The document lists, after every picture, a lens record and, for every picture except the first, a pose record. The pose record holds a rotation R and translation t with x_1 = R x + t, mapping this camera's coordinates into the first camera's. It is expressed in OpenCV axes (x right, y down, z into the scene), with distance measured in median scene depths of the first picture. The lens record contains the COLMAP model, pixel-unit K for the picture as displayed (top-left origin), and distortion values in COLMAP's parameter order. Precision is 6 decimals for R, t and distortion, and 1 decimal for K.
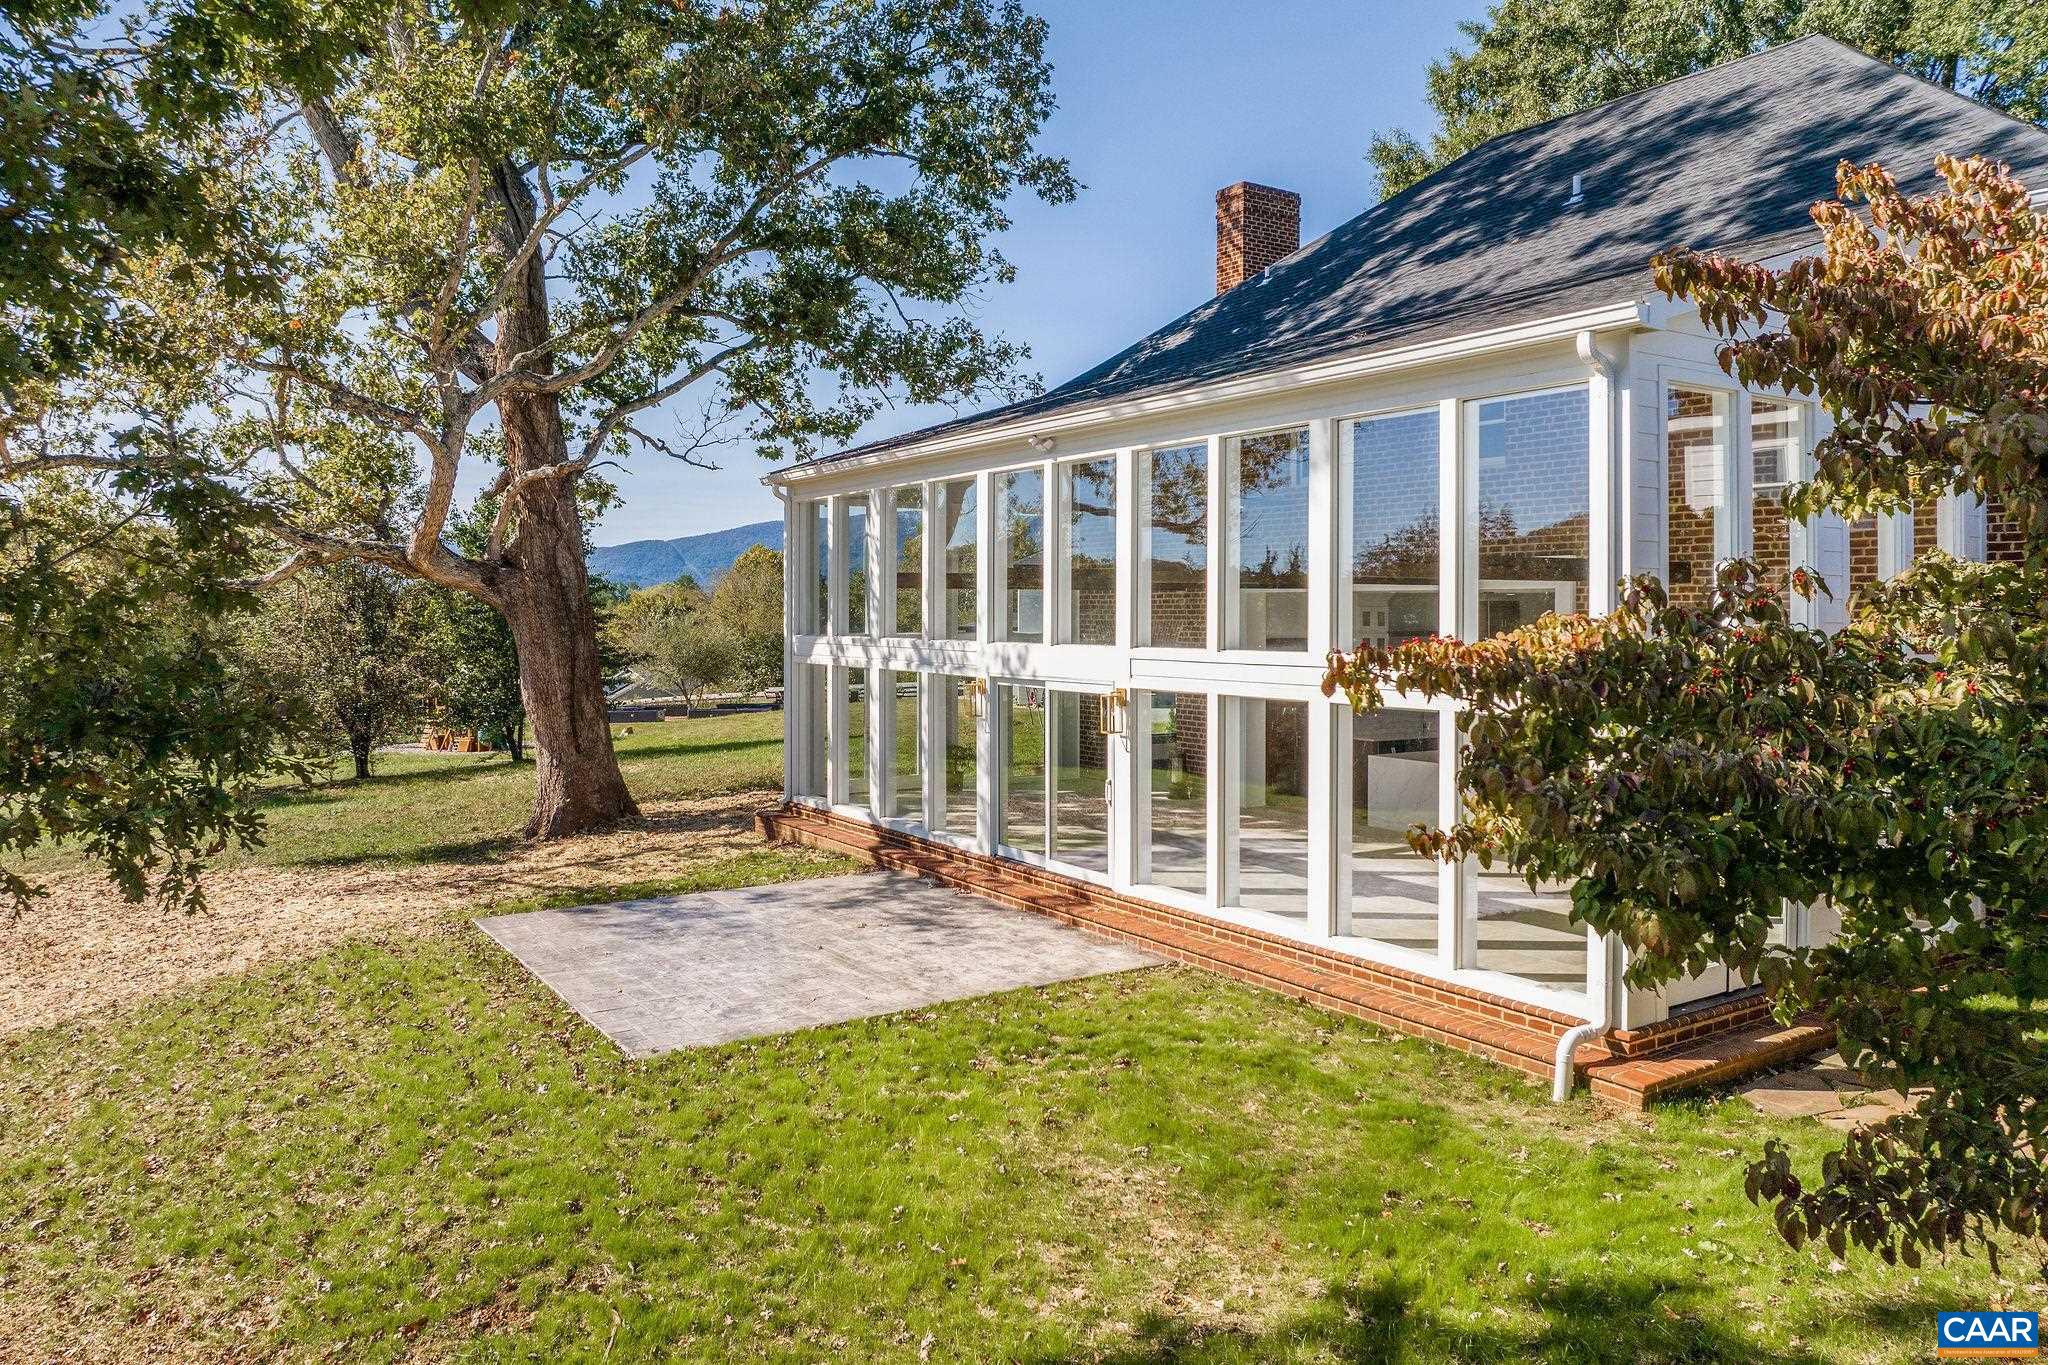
lens RADIAL K [[1399.5, 0, 1026.3], [0, 1399.5, 677.8], [0, 0, 1]] dist [-0.010043, 0.008810]
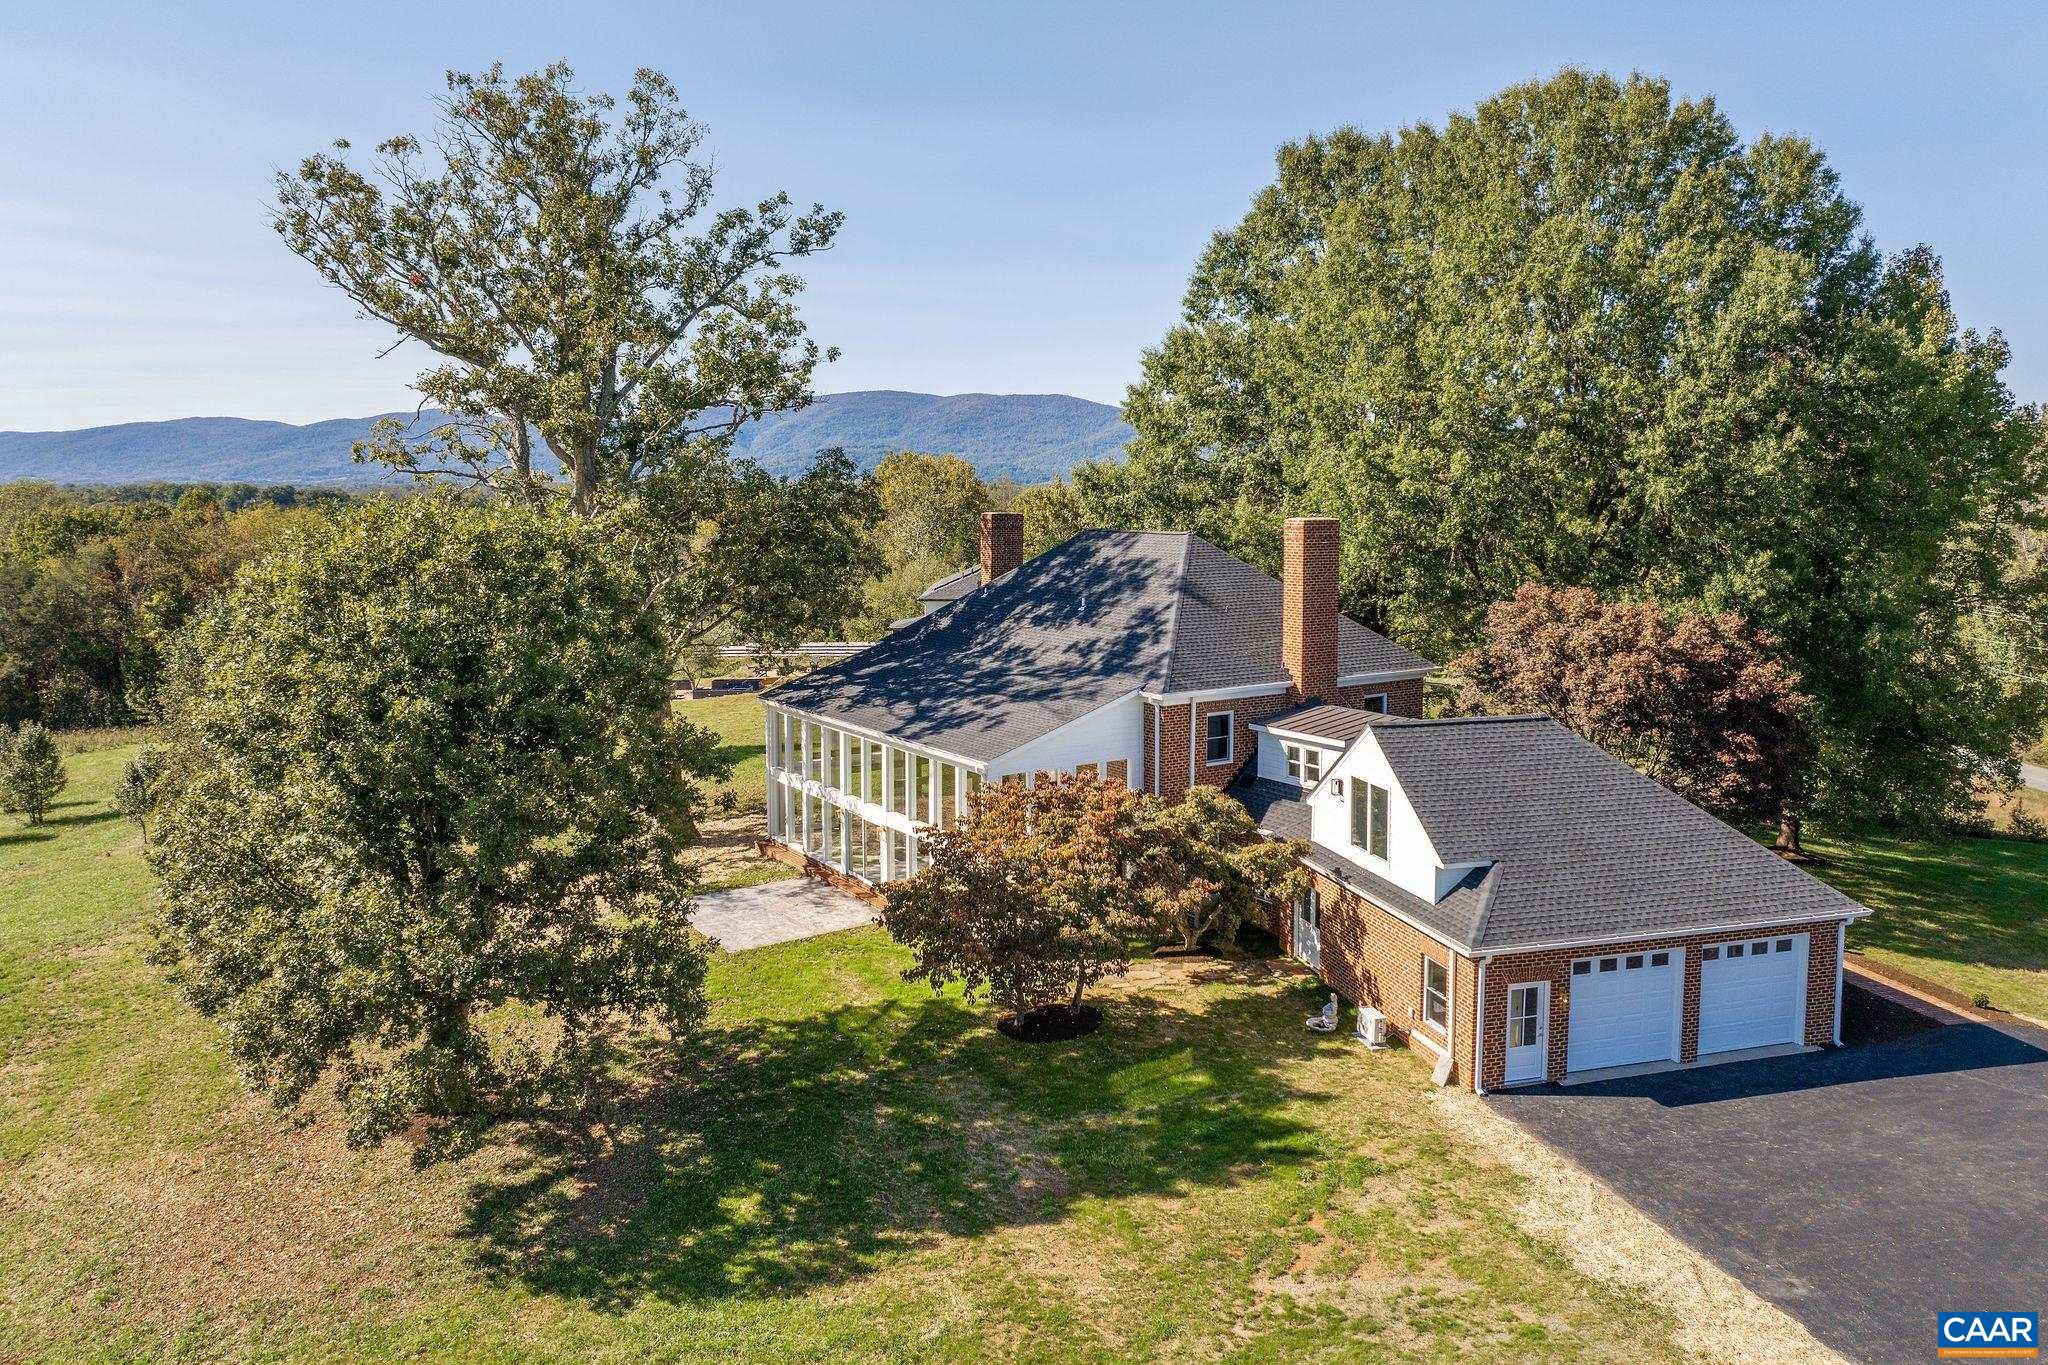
lens RADIAL K [[1399.5, 0, 1025.2], [0, 1399.5, 677.3], [0, 0, 1]] dist [-0.010043, 0.008810]
pose [[0.999880, -0.003498, 0.015070, 0.270566], [0.002136, 0.995986, 0.089489, -0.475368], [-0.015323, -0.089446, 0.995874, -1.597709]]
